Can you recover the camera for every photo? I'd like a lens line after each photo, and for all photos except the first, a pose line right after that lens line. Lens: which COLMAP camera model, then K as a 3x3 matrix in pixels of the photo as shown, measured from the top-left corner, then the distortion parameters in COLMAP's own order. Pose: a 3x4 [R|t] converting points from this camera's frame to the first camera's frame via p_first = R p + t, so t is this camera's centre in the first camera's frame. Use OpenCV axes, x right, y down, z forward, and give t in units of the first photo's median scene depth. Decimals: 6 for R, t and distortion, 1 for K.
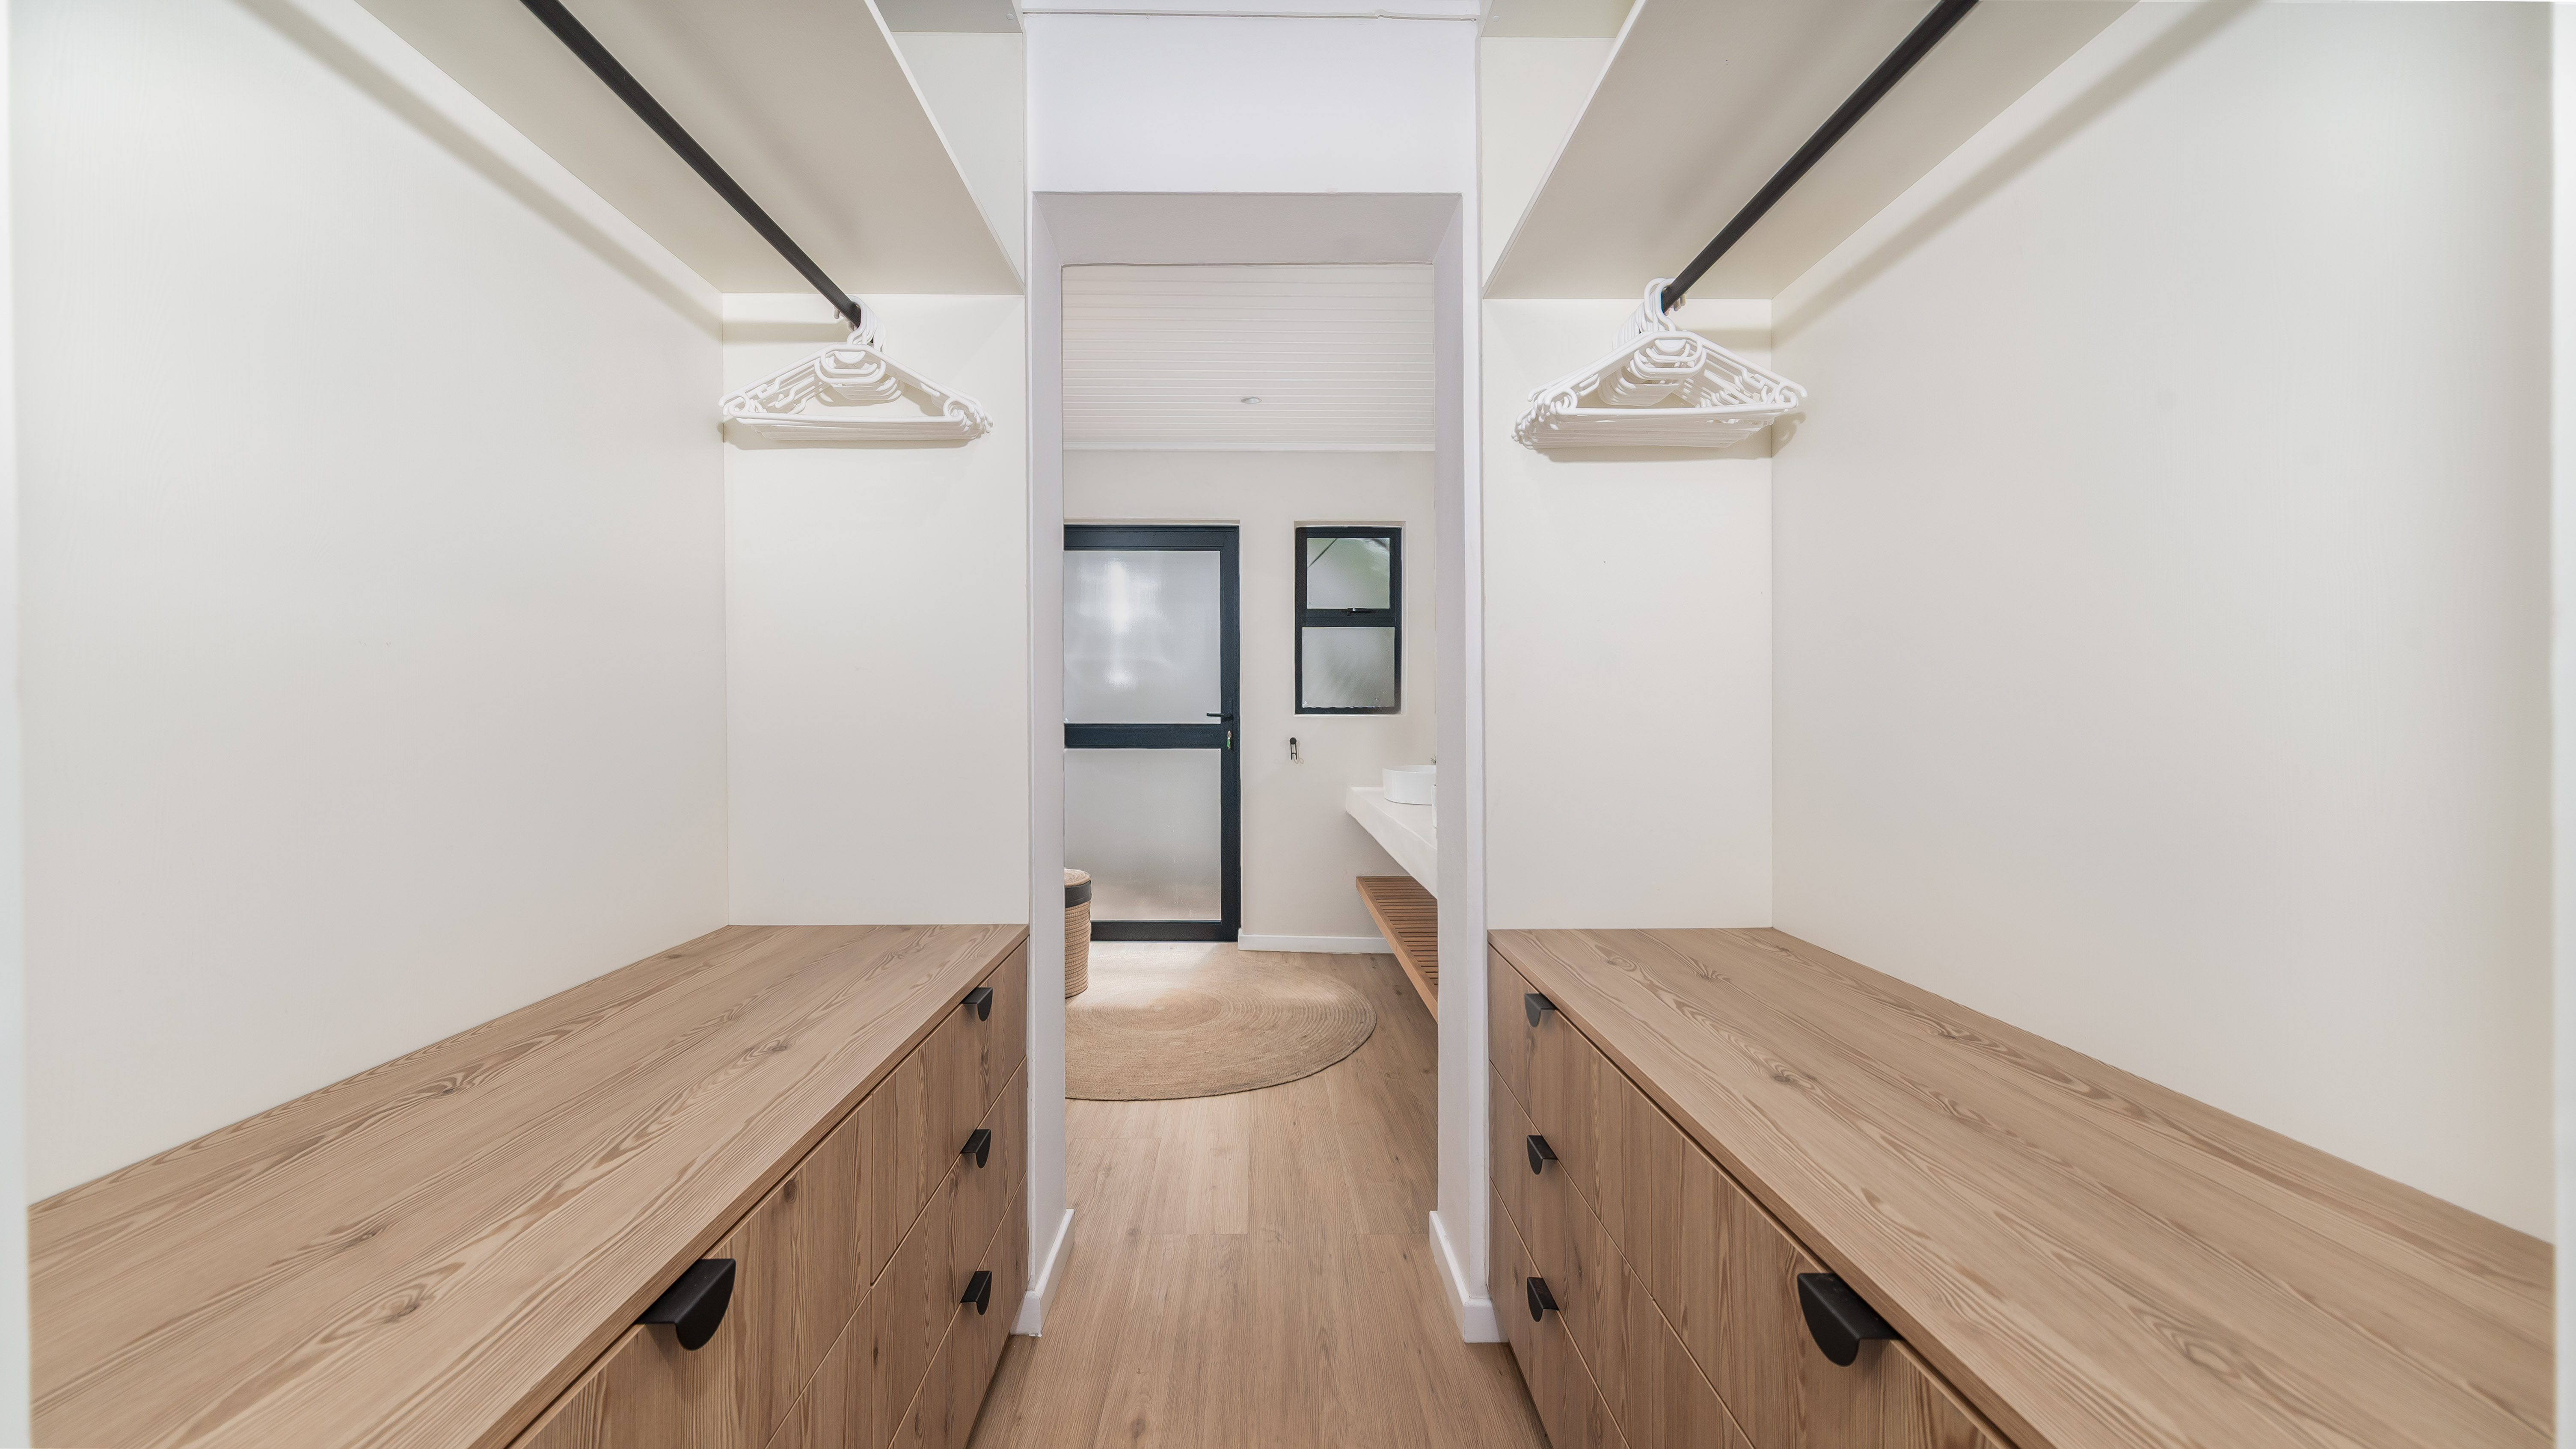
lens RADIAL K [[911.1, 0, 1287.0], [0, 911.1, 709.7], [0, 0, 1]] dist [-0.000101, -0.000077]
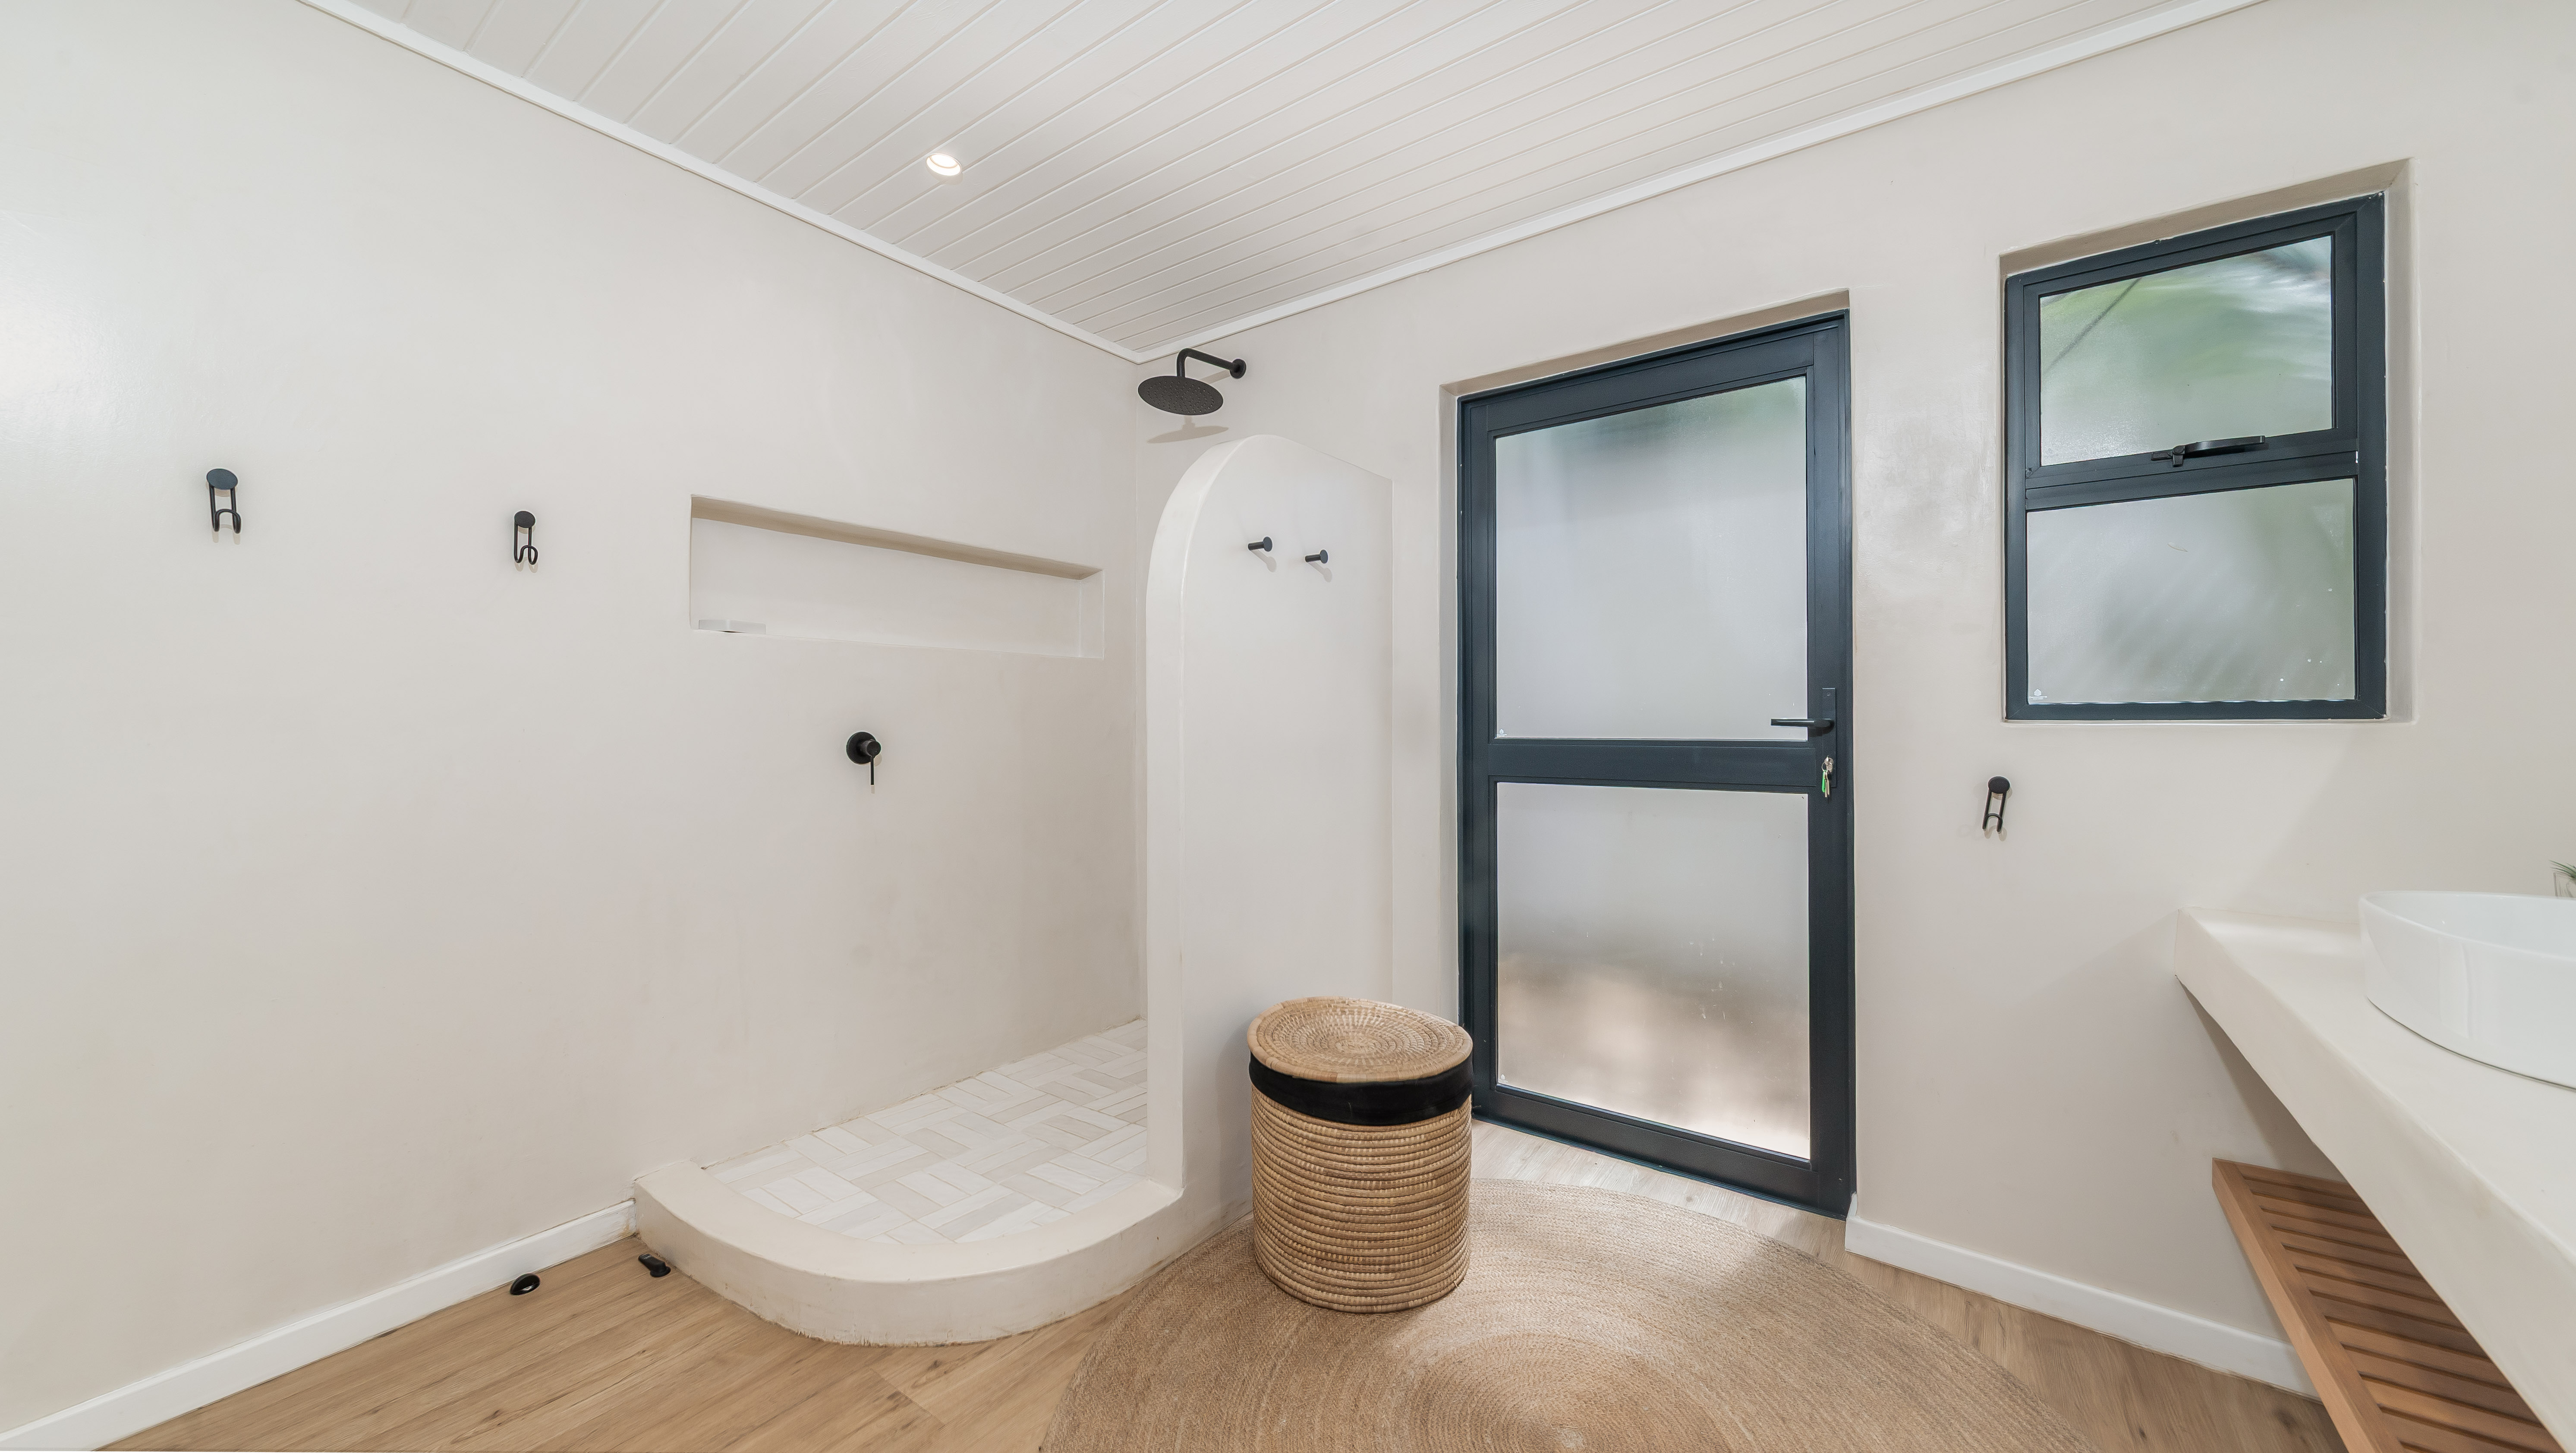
lens RADIAL K [[939.1, 0, 1292.3], [0, 939.1, 717.4], [0, 0, 1]] dist [0.000033, 0.000073]
pose [[0.800436, -0.003865, -0.599406, 0.005118], [0.003992, 0.999991, -0.001117, 0.002222], [0.599405, -0.001499, 0.800445, 0.454104]]
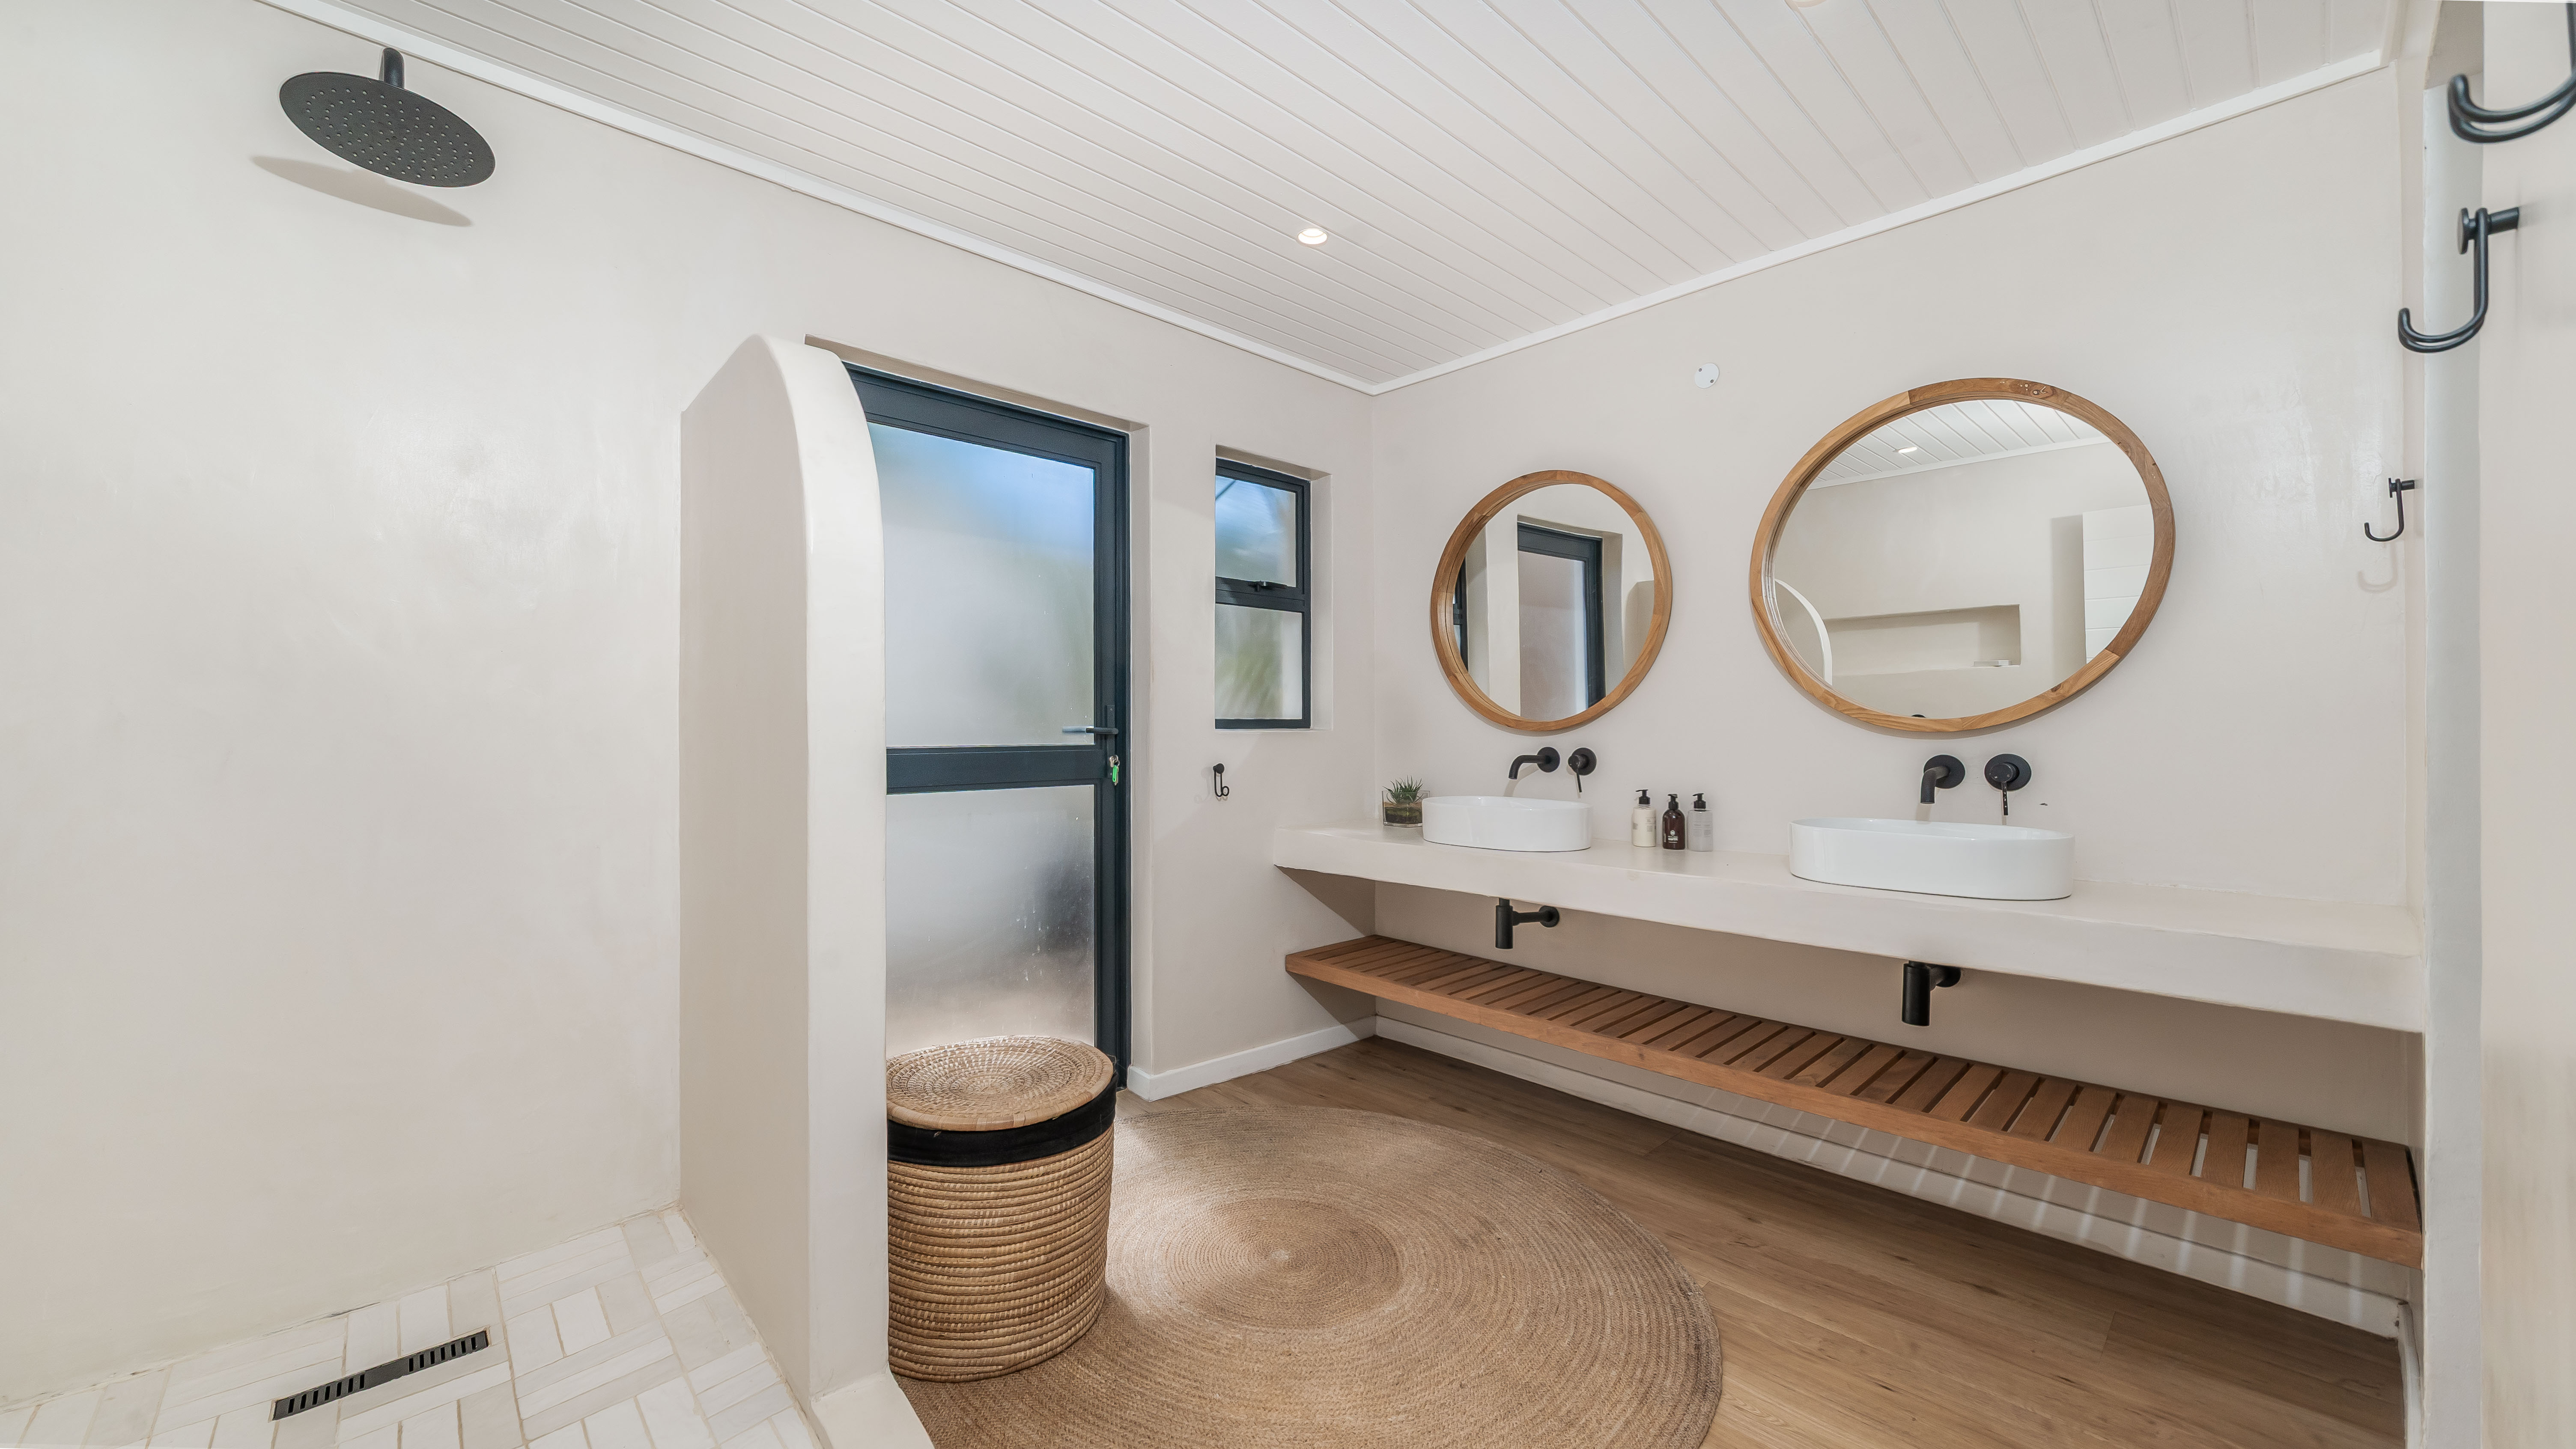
lens RADIAL K [[926.8, 0, 1275.8], [0, 926.8, 730.7], [0, 0, 1]] dist [0.000991, -0.000069]
pose [[0.749514, -0.002733, 0.661983, -0.402220], [-0.004986, 0.999940, 0.009774, -0.001218], [-0.661970, -0.010626, 0.749455, 0.446369]]
